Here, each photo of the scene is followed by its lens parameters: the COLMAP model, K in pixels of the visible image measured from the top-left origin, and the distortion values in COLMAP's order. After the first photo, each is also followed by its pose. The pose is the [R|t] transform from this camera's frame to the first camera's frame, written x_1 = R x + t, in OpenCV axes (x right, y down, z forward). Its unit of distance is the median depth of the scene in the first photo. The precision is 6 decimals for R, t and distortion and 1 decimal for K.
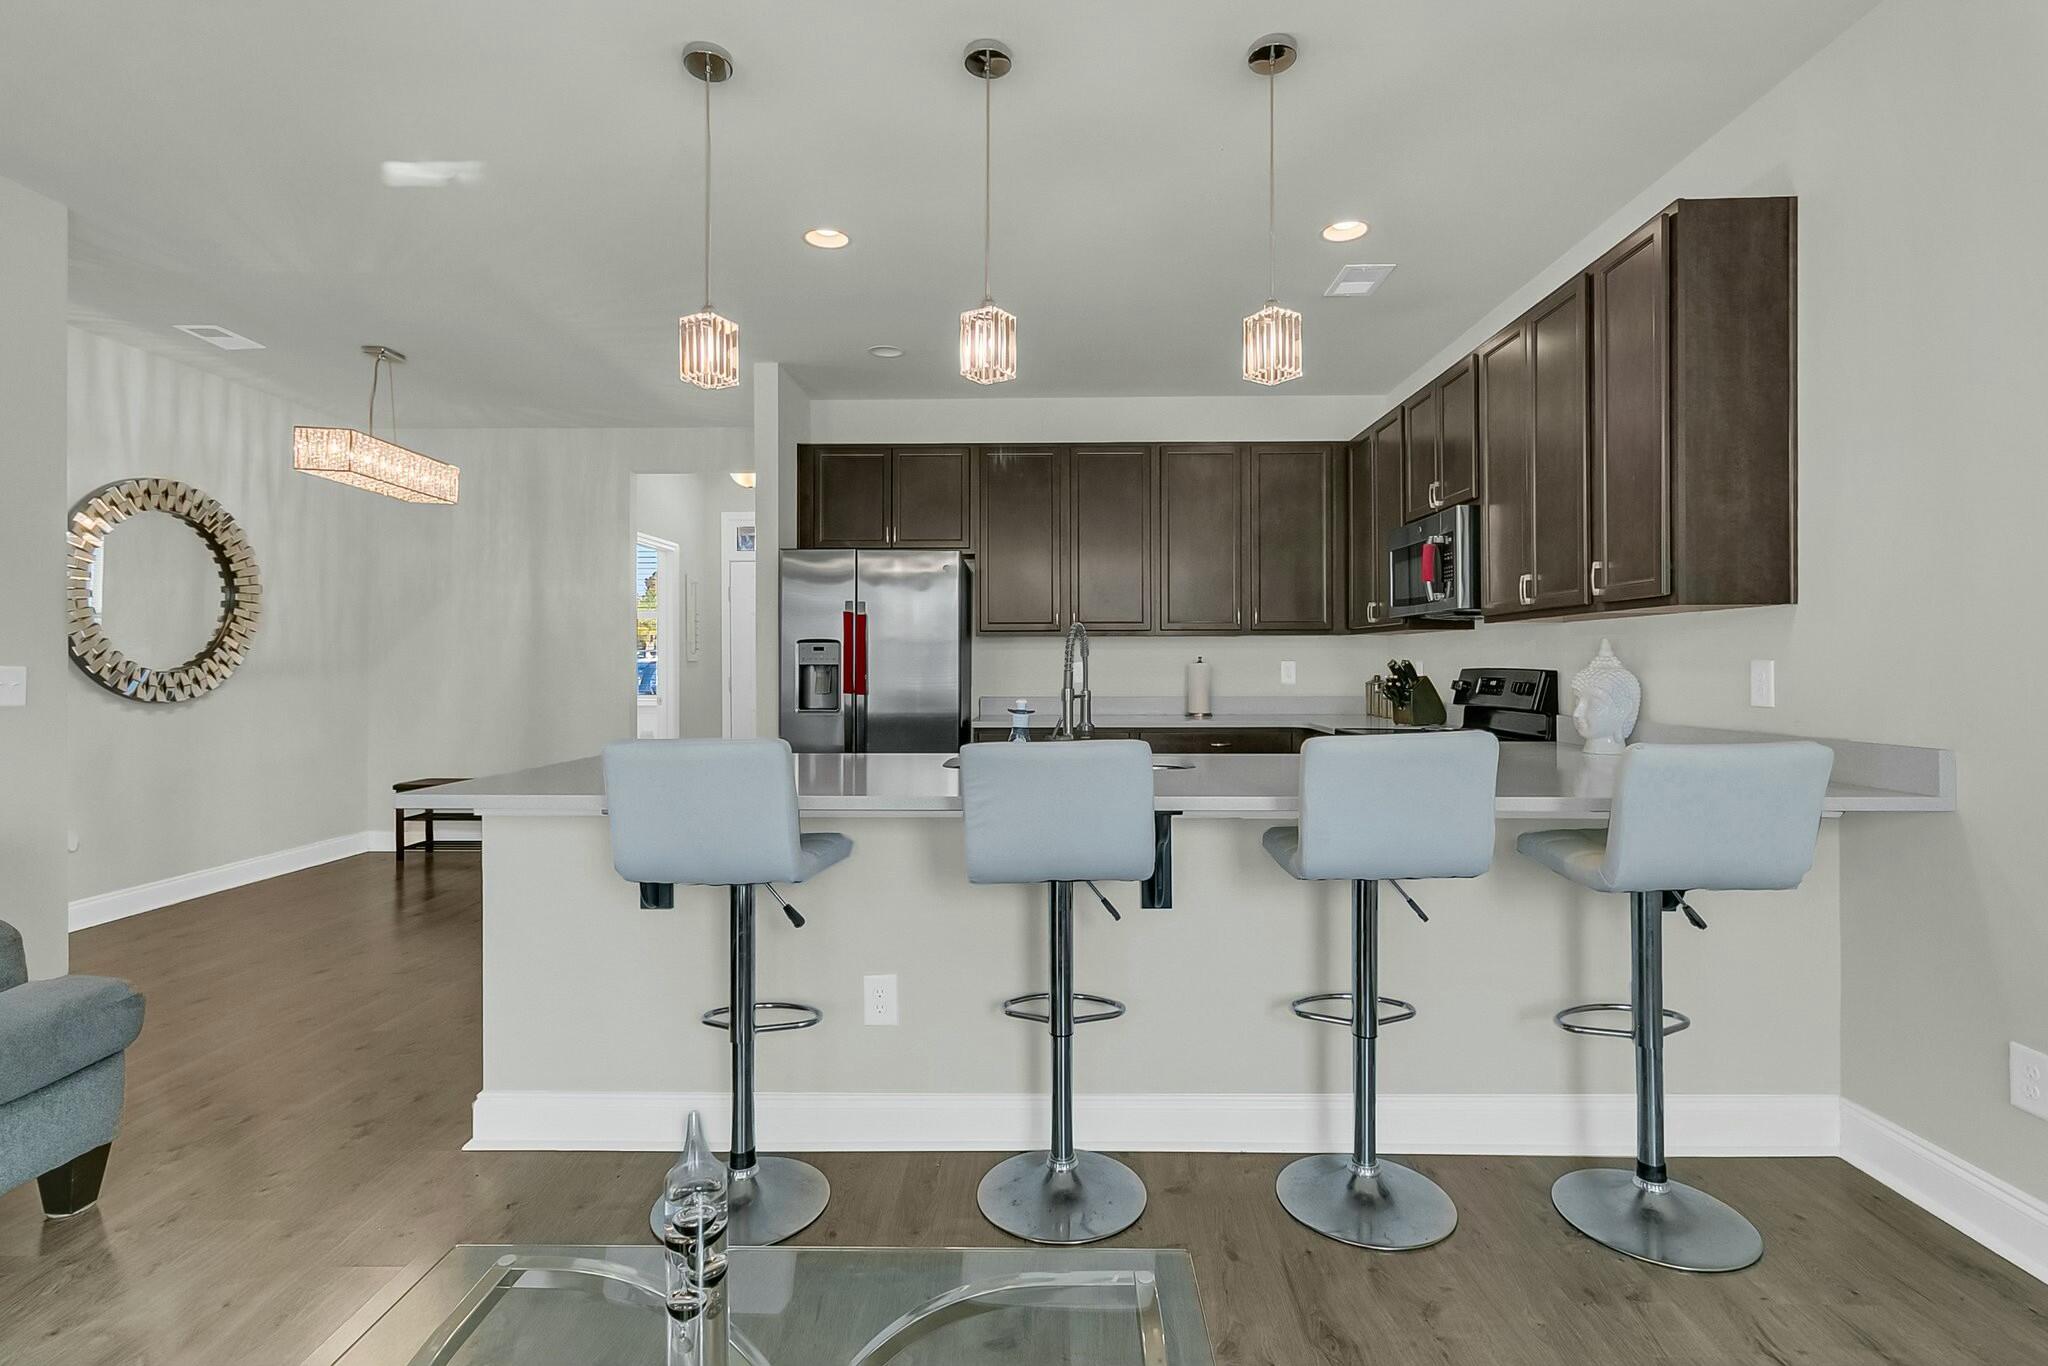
lens RADIAL K [[979.9, 0, 1024.7], [0, 979.9, 638.3], [0, 0, 1]] dist [0.003878, 0.000902]
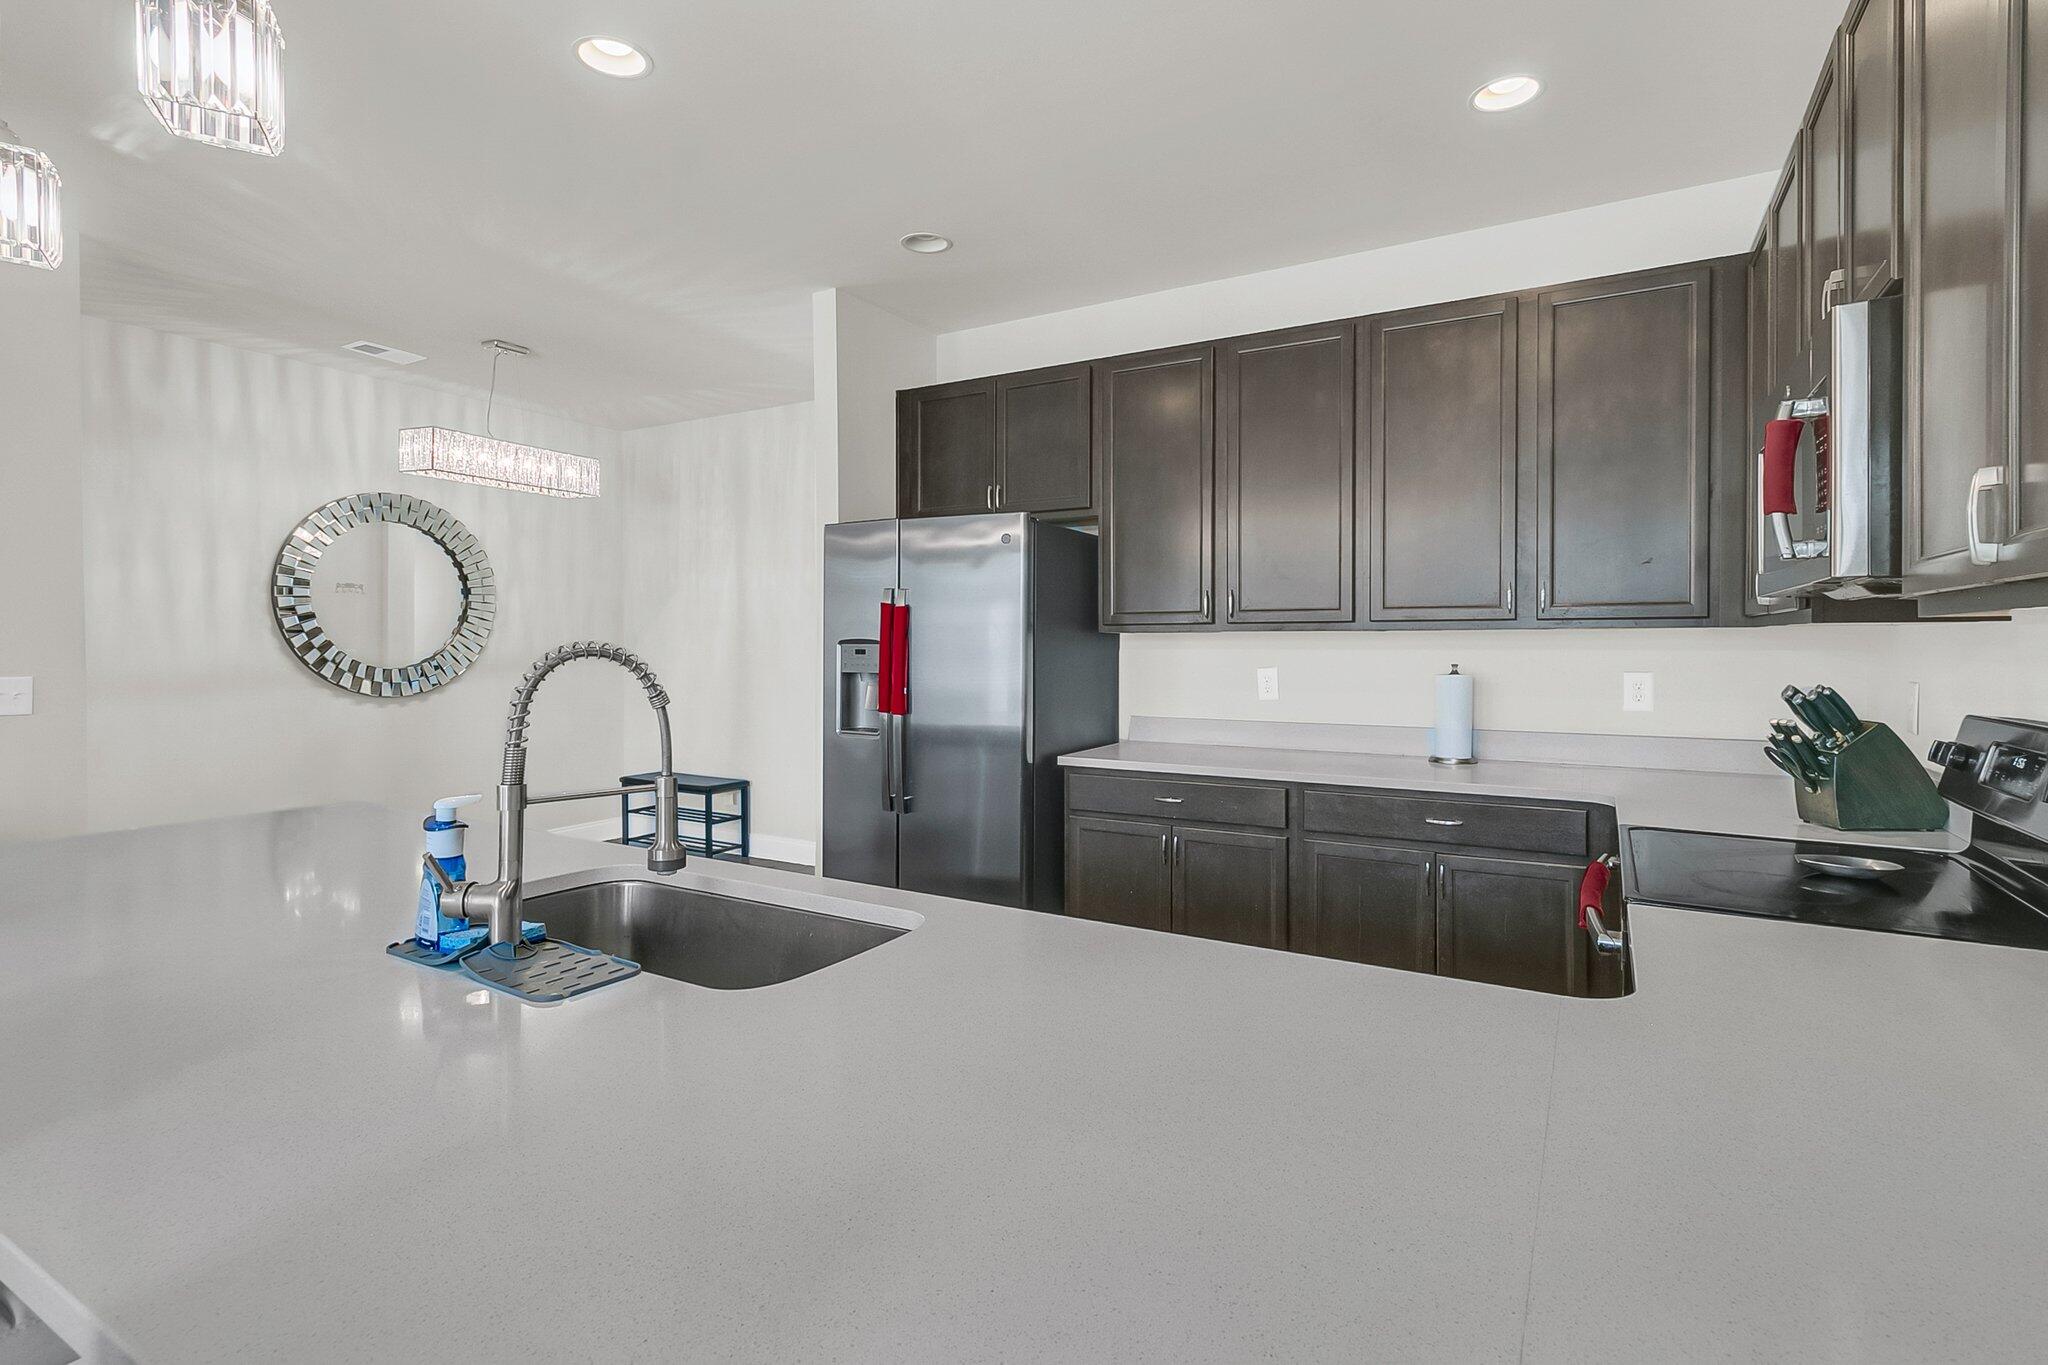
lens RADIAL K [[979.9, 0, 1024.7], [0, 979.9, 637.8], [0, 0, 1]] dist [0.003878, 0.000902]
pose [[0.871530, -0.000461, -0.490343, 0.277109], [0.011237, 0.999756, 0.019034, -0.013426], [0.490214, -0.022098, 0.871322, 0.393989]]
